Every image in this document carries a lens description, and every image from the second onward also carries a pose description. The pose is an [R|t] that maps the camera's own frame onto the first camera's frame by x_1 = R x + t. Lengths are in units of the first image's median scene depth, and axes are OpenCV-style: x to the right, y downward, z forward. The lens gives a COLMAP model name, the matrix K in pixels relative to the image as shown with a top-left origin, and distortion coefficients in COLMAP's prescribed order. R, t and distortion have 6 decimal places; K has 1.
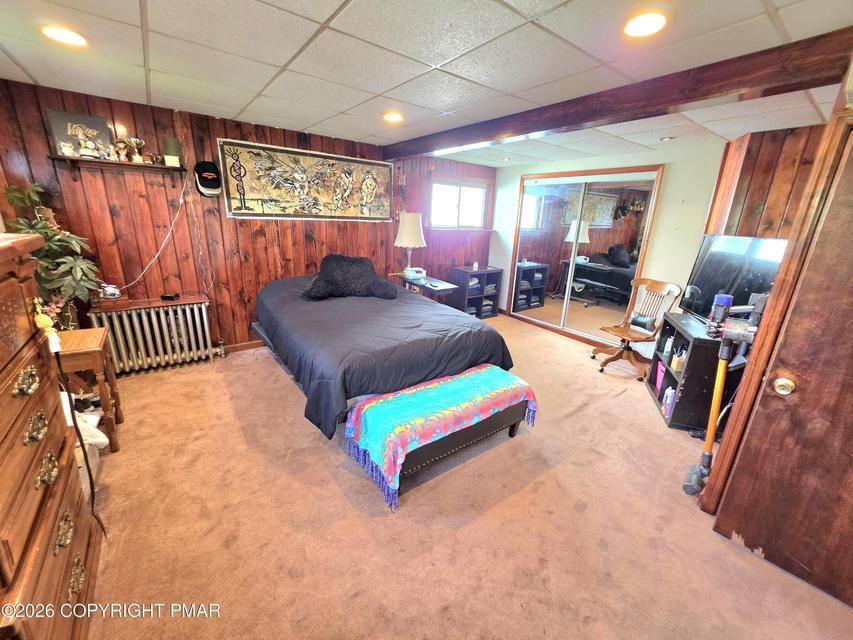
lens RADIAL K [[344.9, 0, 426.7], [0, 344.9, 318.0], [0, 0, 1]] dist [-0.000651, 0.000670]
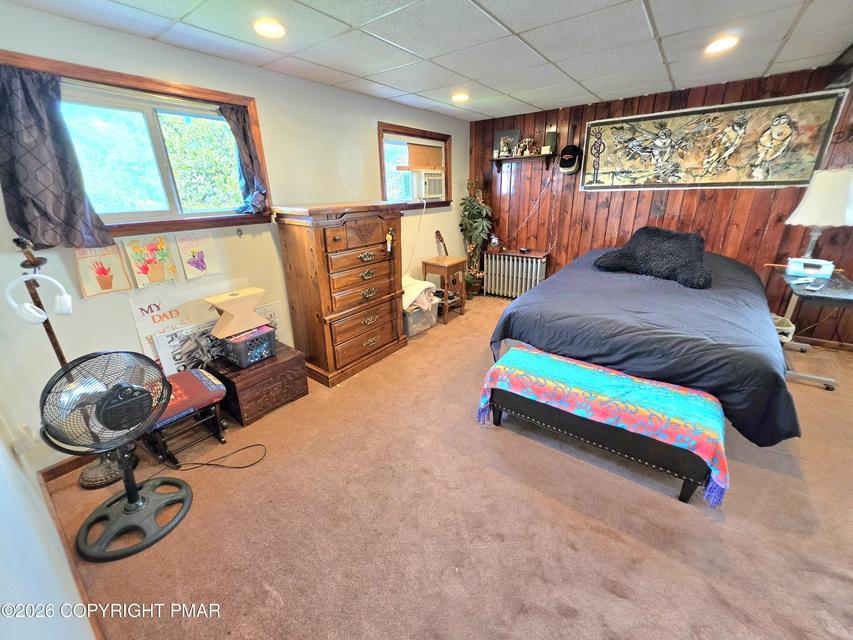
lens RADIAL K [[344.9, 0, 425.9], [0, 344.9, 317.4], [0, 0, 1]] dist [-0.000651, 0.000670]
pose [[0.275940, 0.287968, -0.917023, 0.468427], [-0.235638, 0.945218, 0.225917, -0.024714], [0.931843, 0.153746, 0.328680, 0.182368]]
